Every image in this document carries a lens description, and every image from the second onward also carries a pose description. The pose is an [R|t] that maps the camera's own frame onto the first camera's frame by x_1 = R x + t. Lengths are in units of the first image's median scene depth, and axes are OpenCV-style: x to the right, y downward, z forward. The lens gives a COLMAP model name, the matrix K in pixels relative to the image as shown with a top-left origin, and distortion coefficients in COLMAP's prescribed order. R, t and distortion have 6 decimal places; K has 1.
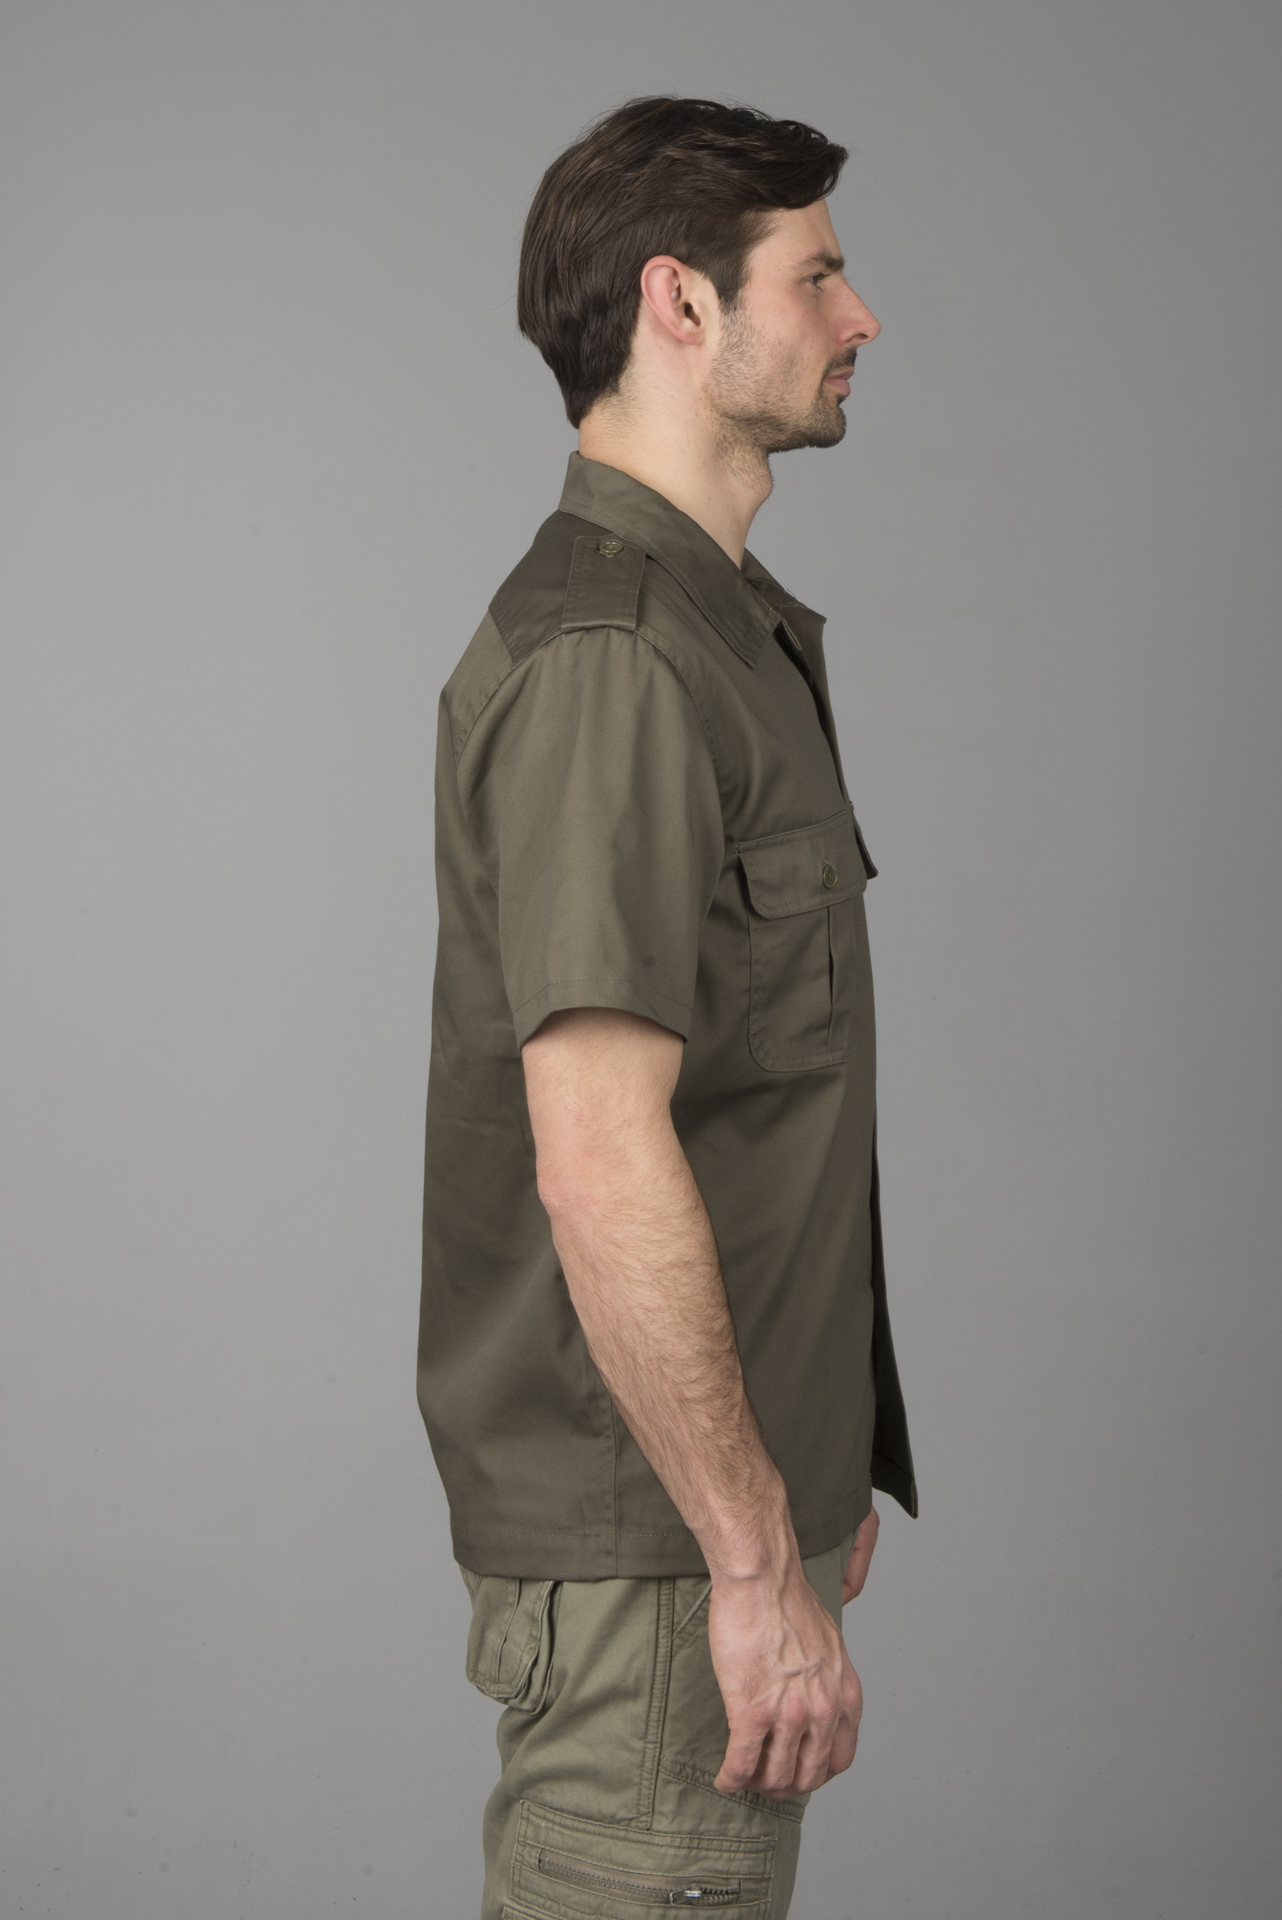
lens RADIAL K [[2852.9, 0, 641.0], [0, 2852.9, 960.0], [0, 0, 1]] dist [0.121656, -0.012288]
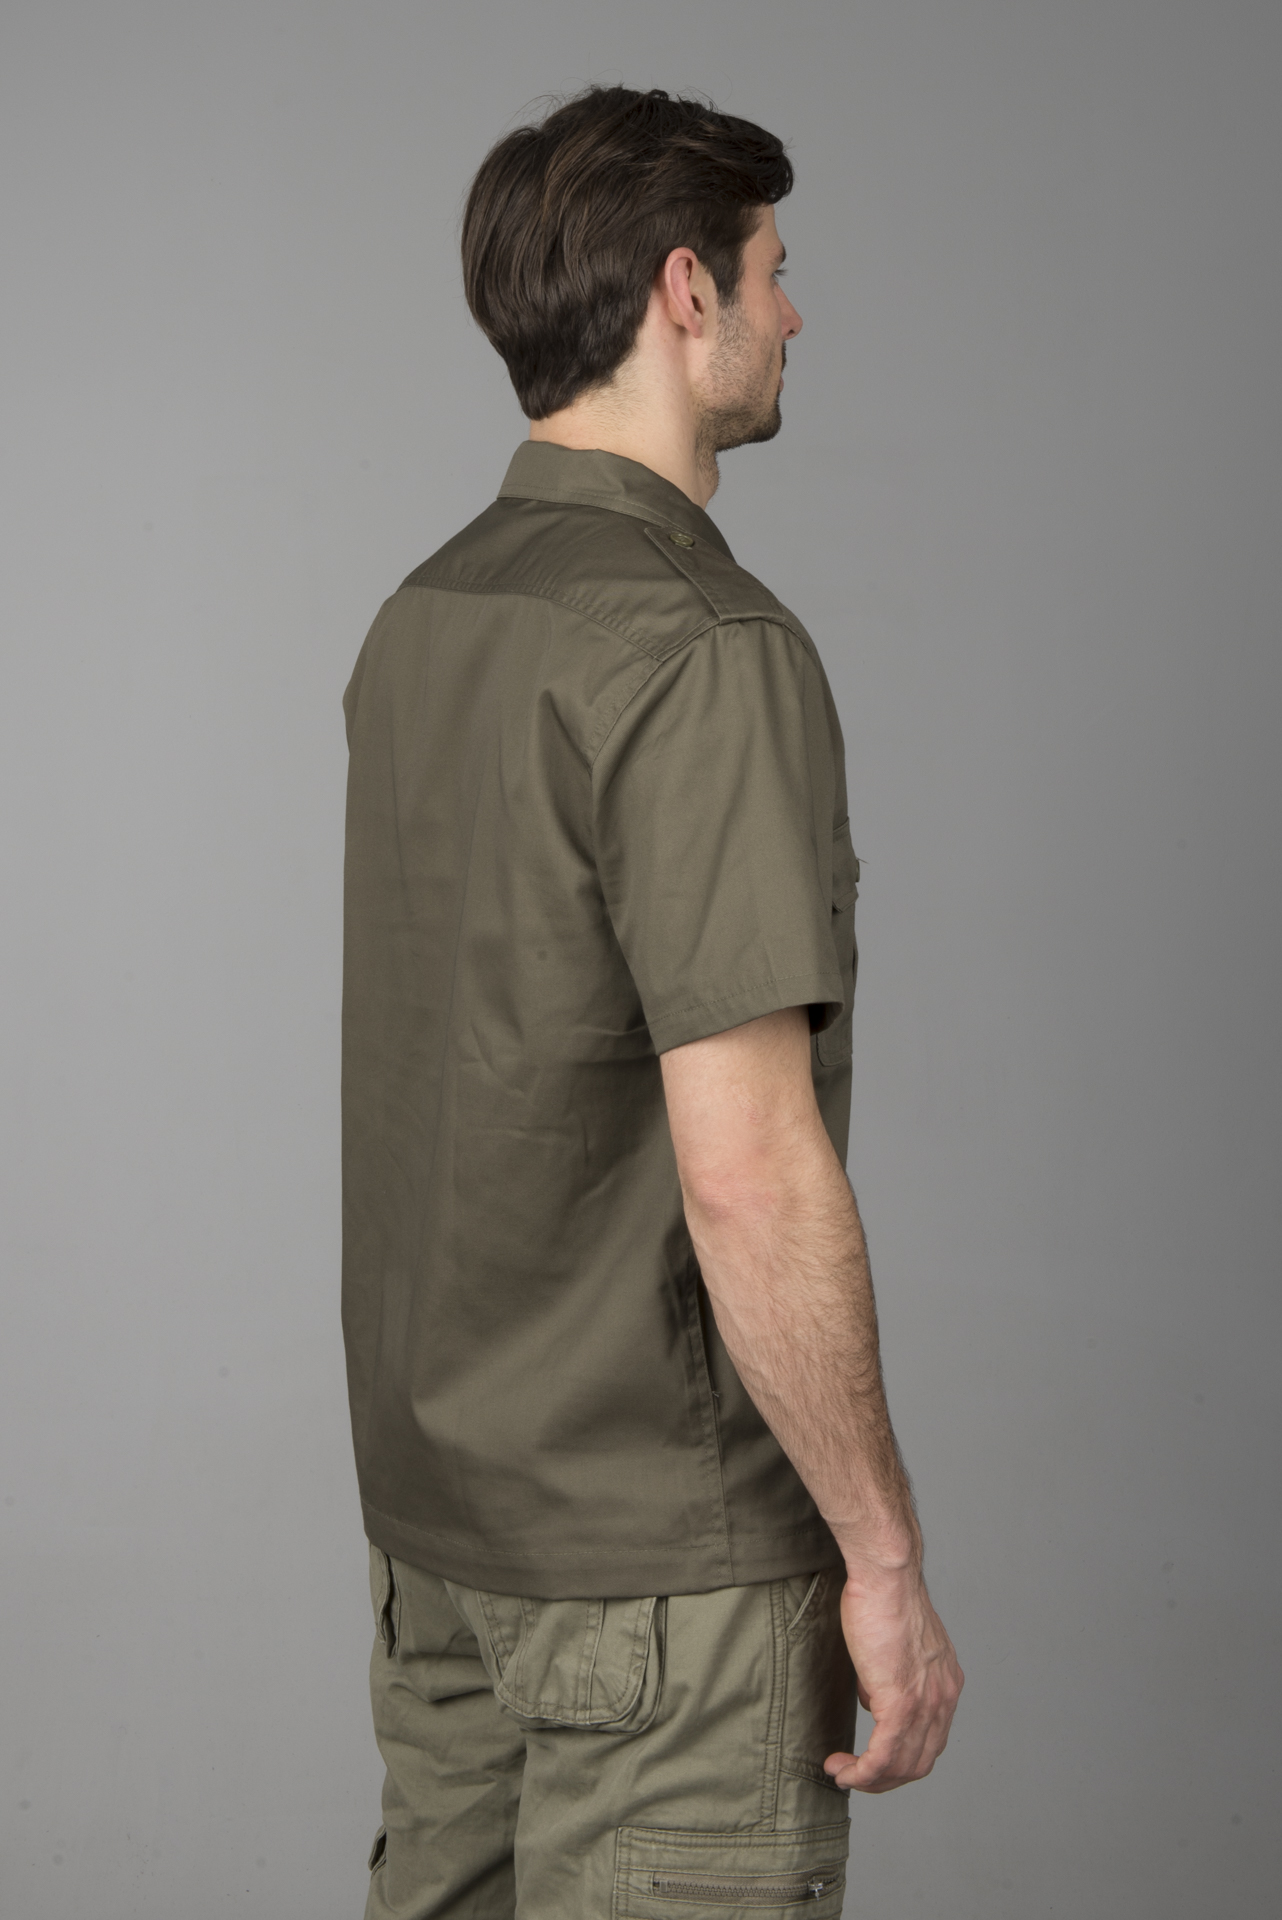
lens RADIAL K [[2853.8, 0, 641.0], [0, 2853.8, 960.0], [0, 0, 1]] dist [-0.002362, 0.565261]
pose [[0.920935, -0.061952, 0.384760, -0.400334], [0.063912, 0.997926, 0.007706, -0.008544], [-0.384439, 0.017494, 0.922985, 0.100129]]
